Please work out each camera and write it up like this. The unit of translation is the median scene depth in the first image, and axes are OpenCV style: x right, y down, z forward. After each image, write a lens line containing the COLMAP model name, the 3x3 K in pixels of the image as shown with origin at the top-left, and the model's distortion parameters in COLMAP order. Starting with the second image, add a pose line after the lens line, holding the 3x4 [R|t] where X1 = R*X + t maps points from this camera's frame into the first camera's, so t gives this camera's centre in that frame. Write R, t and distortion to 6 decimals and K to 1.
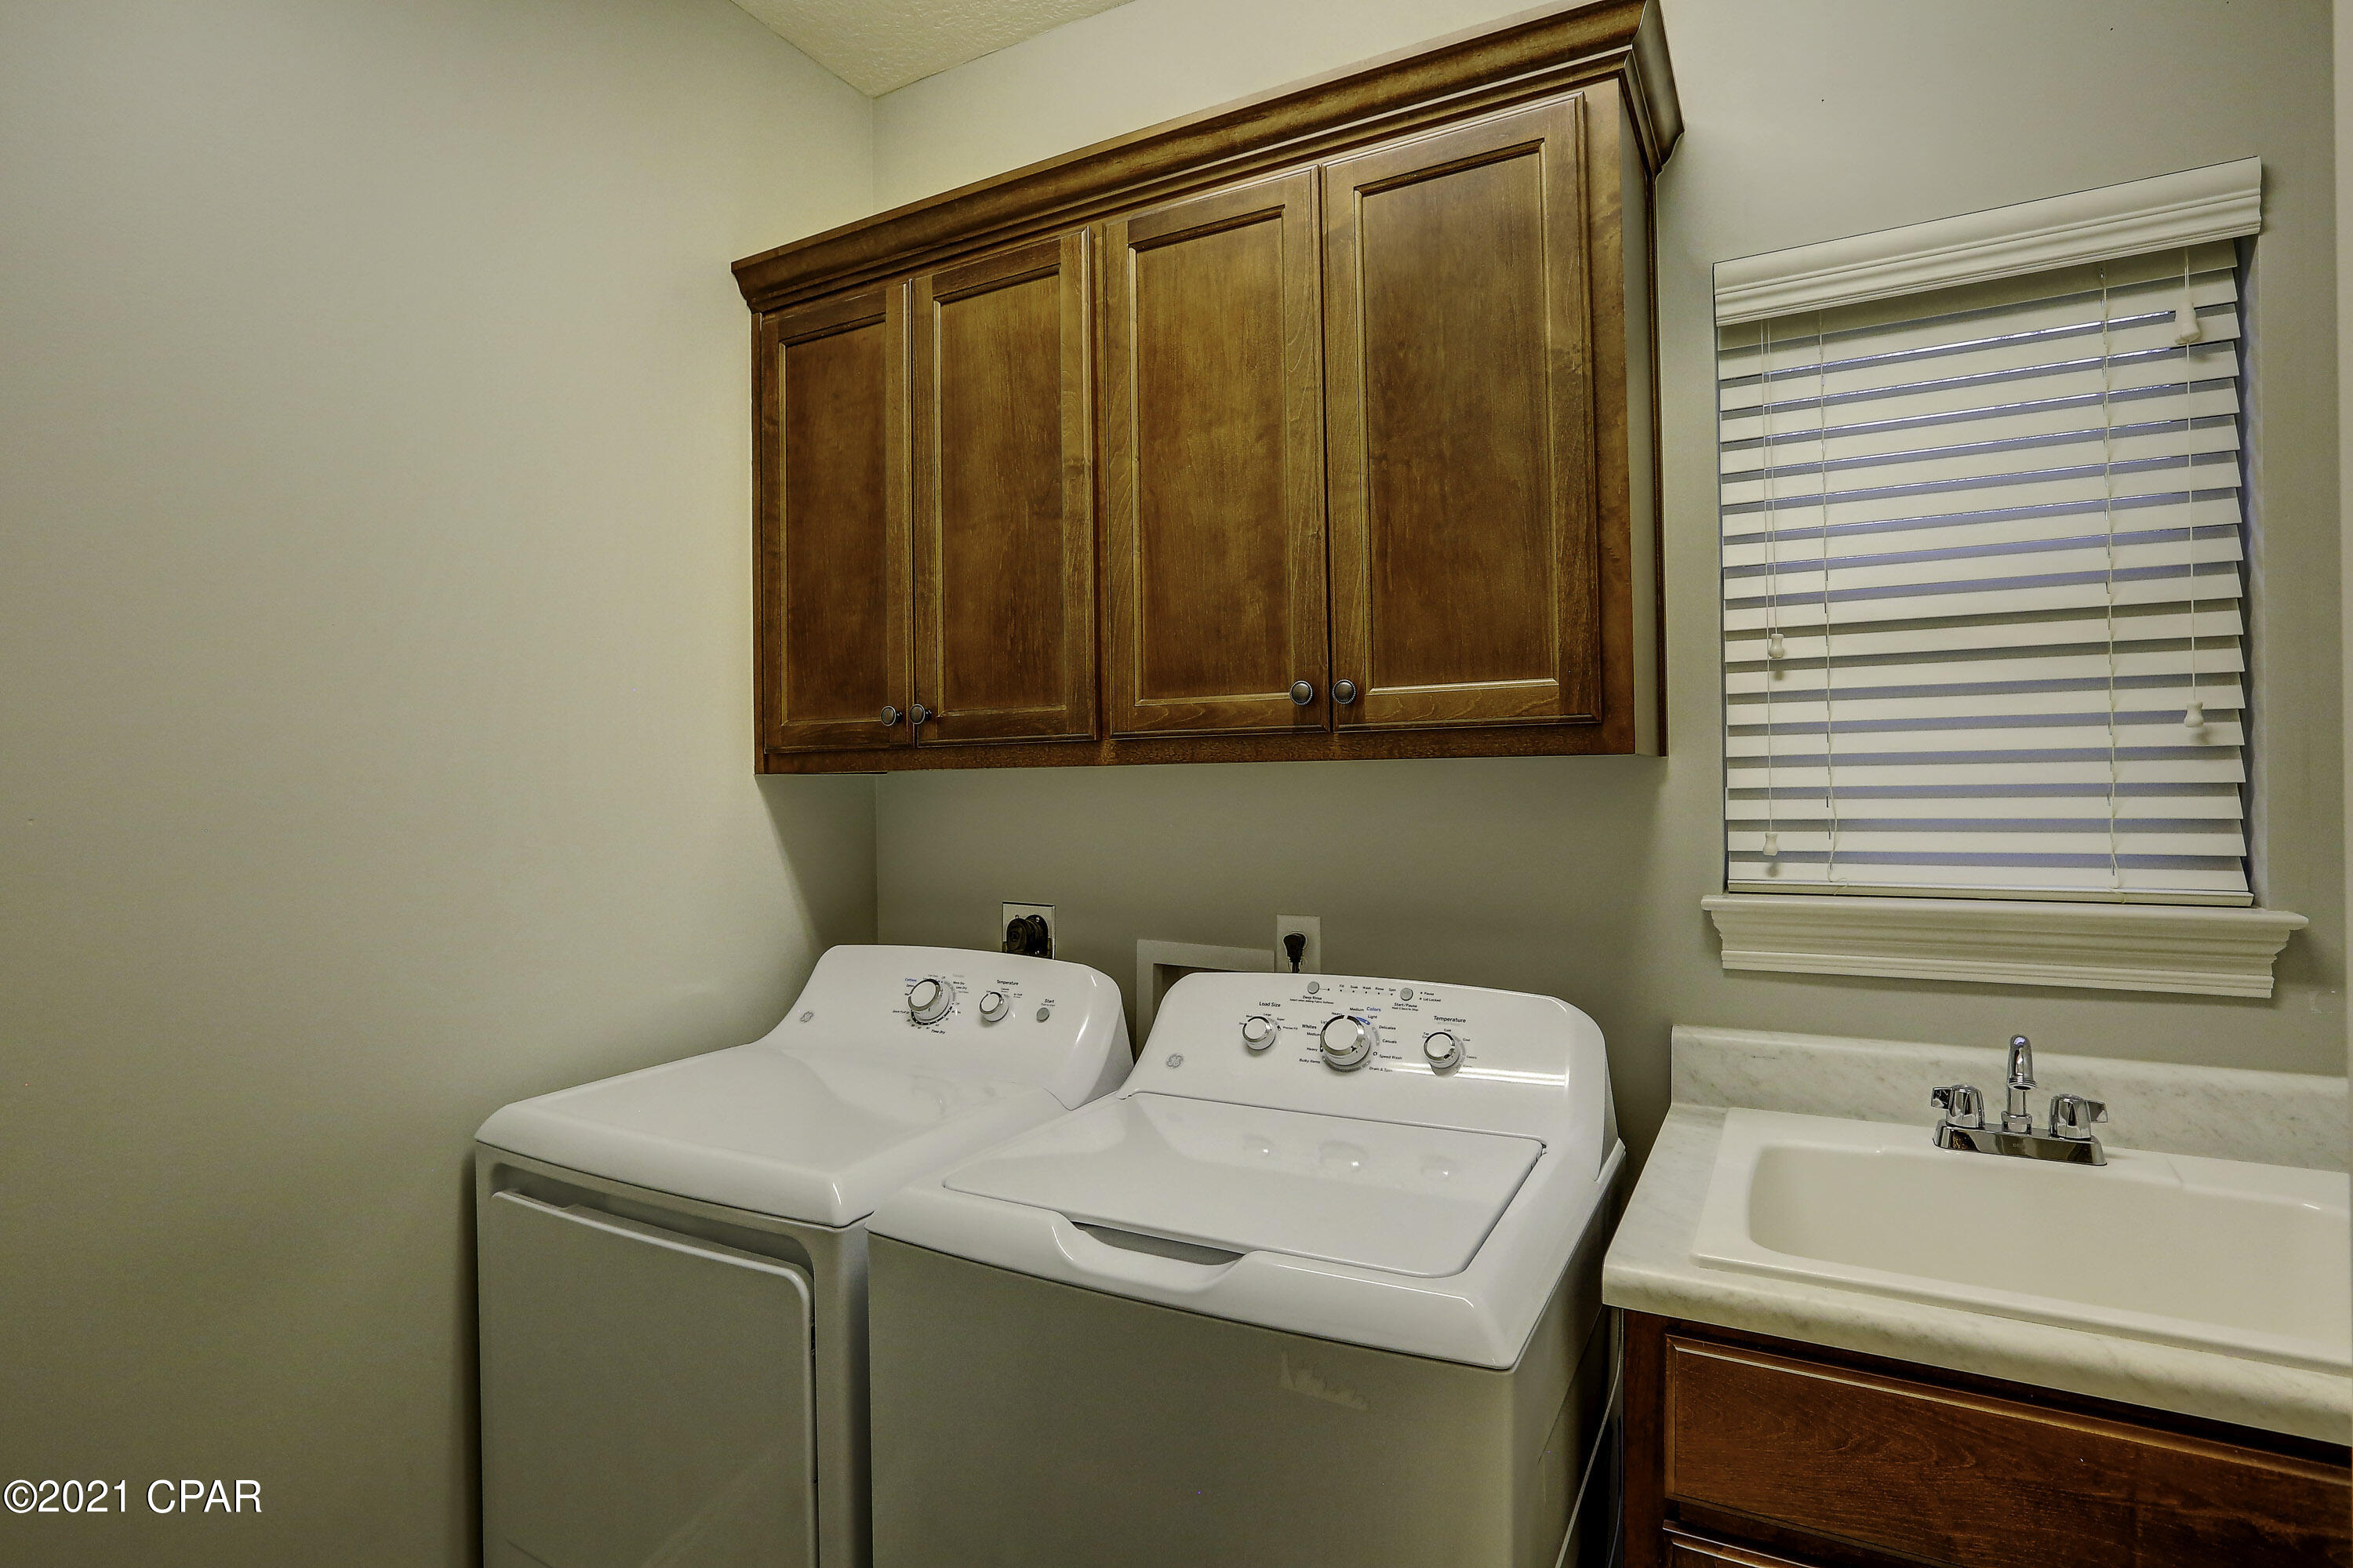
lens RADIAL K [[1175.4, 0, 1179.8], [0, 1175.4, 779.9], [0, 0, 1]] dist [-0.012953, 0.000206]
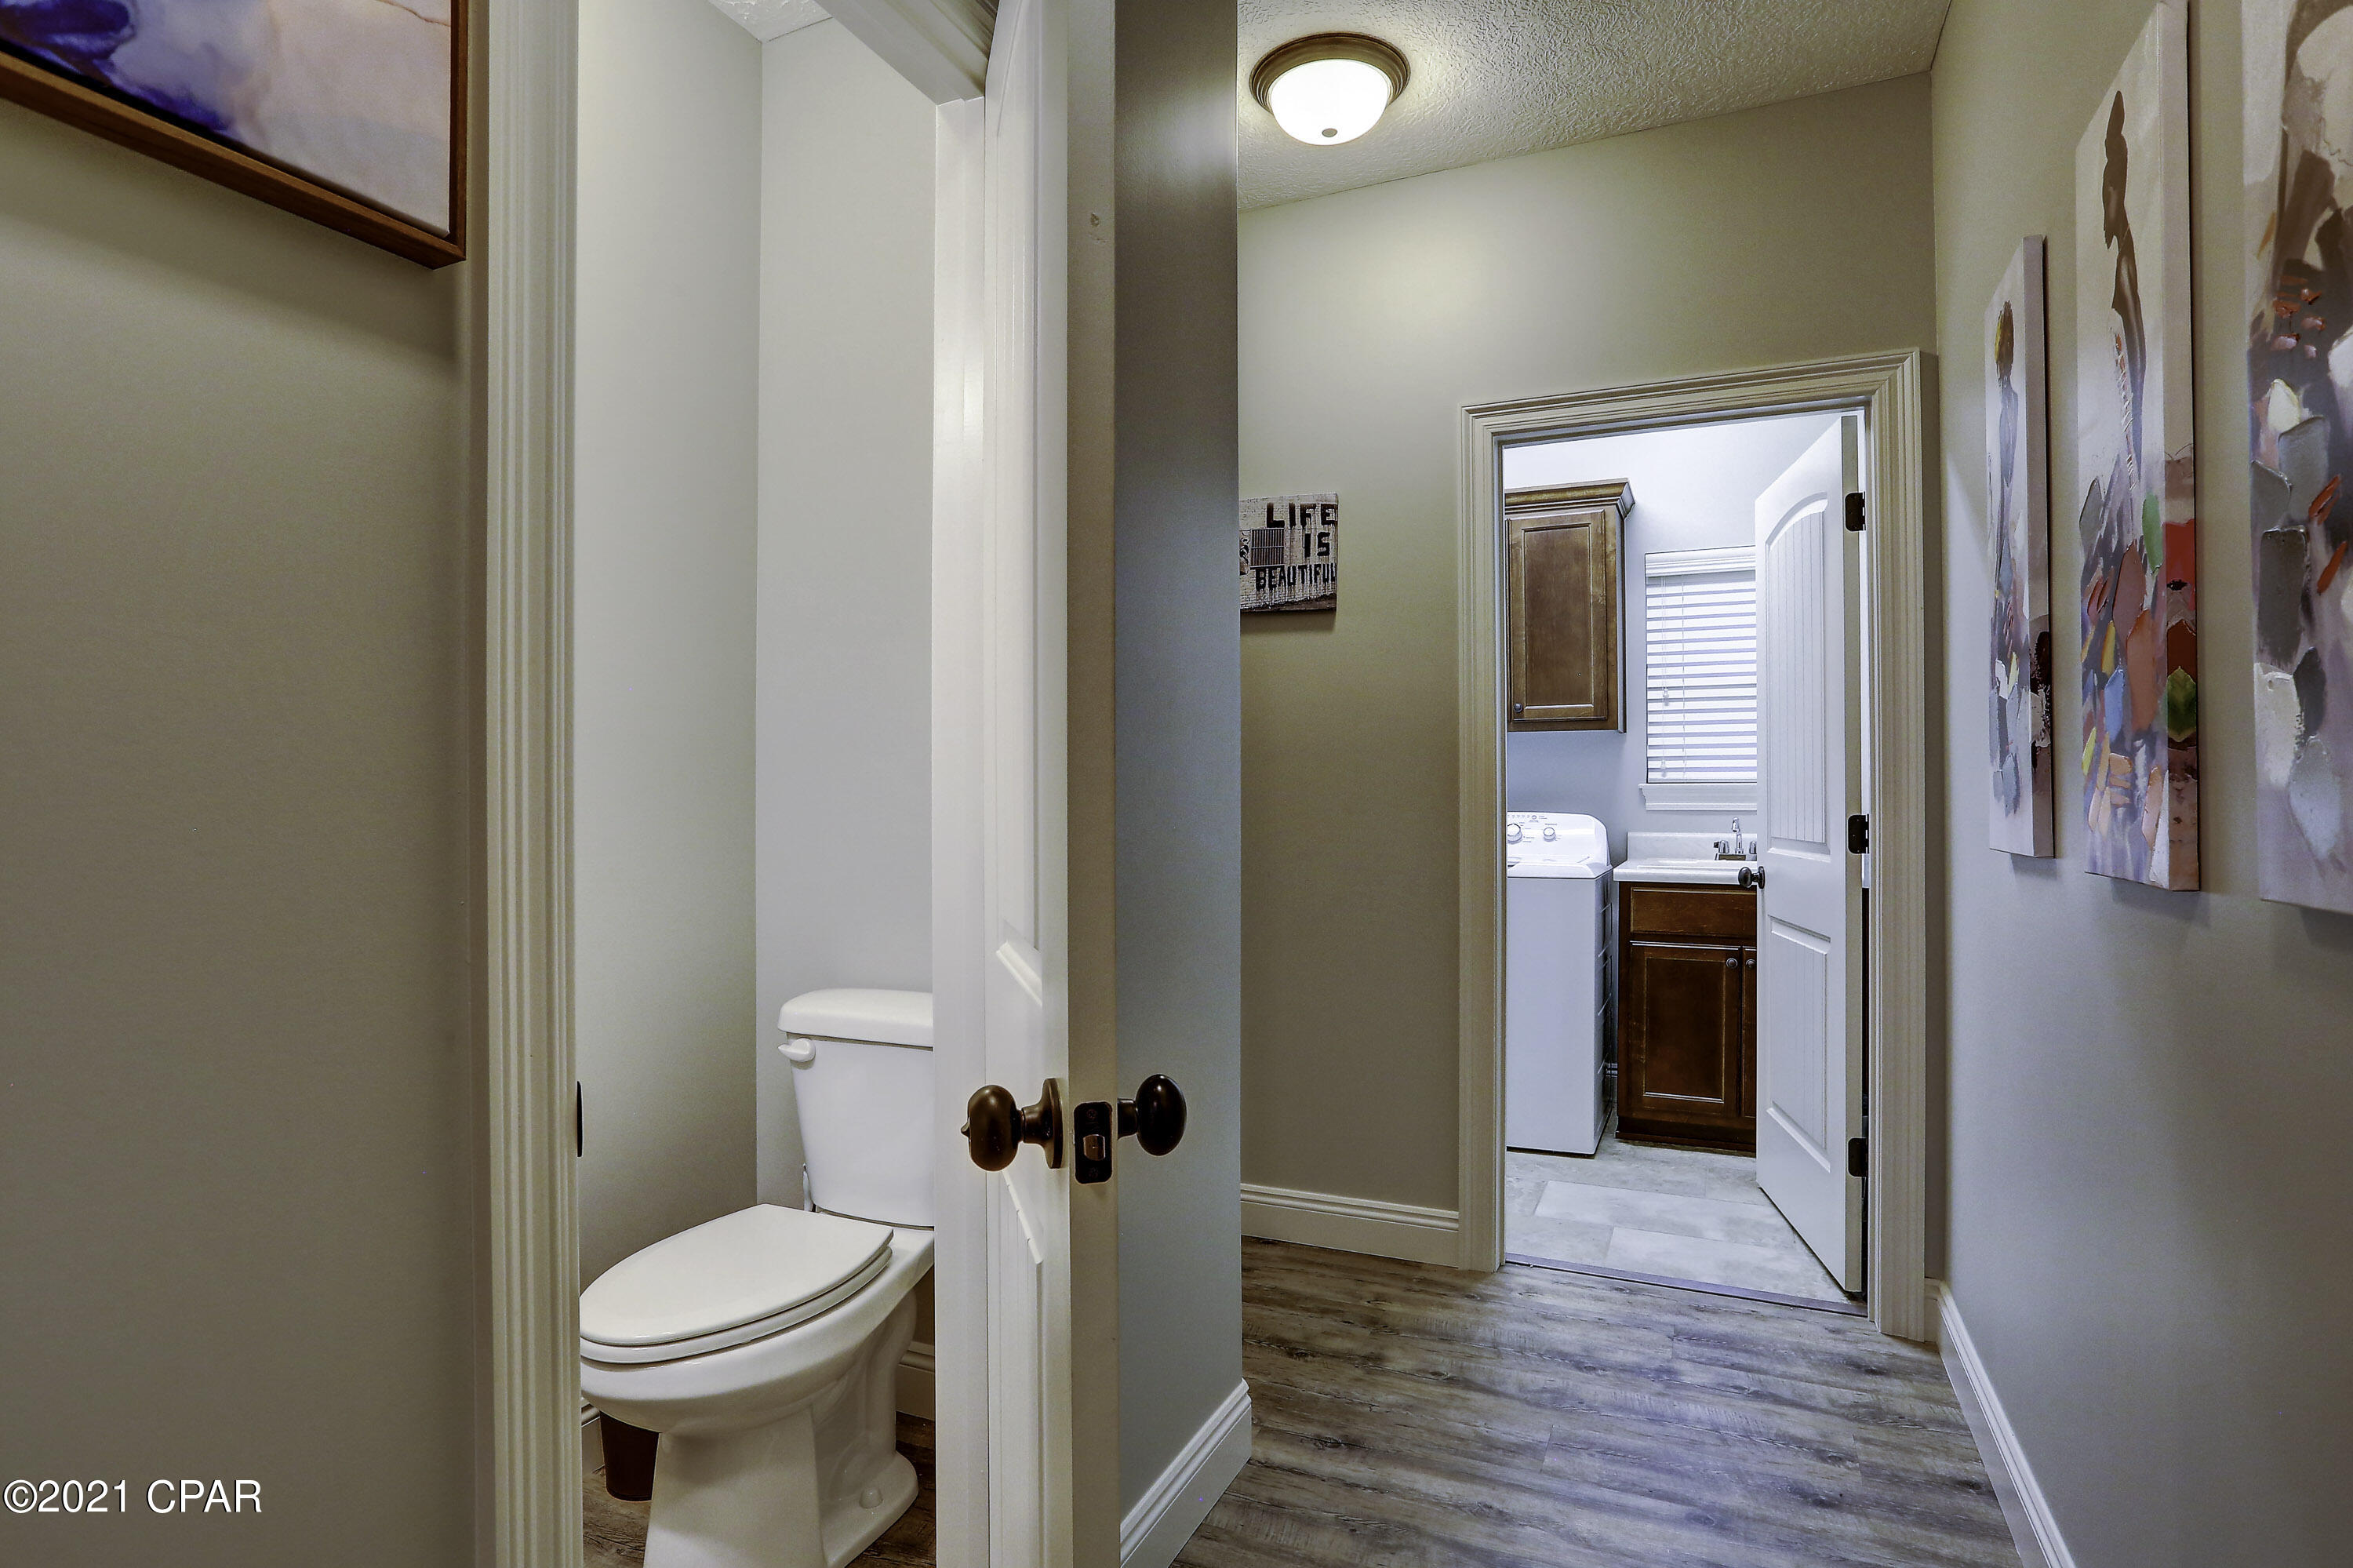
lens RADIAL K [[1175.4, 0, 1178.2], [0, 1175.4, 783.9], [0, 0, 1]] dist [-0.012953, 0.000206]
pose [[0.998358, 0.012861, 0.055824, -0.803872], [-0.012535, 0.999902, -0.006189, 0.133088], [-0.055898, 0.005479, 0.998421, -1.725448]]
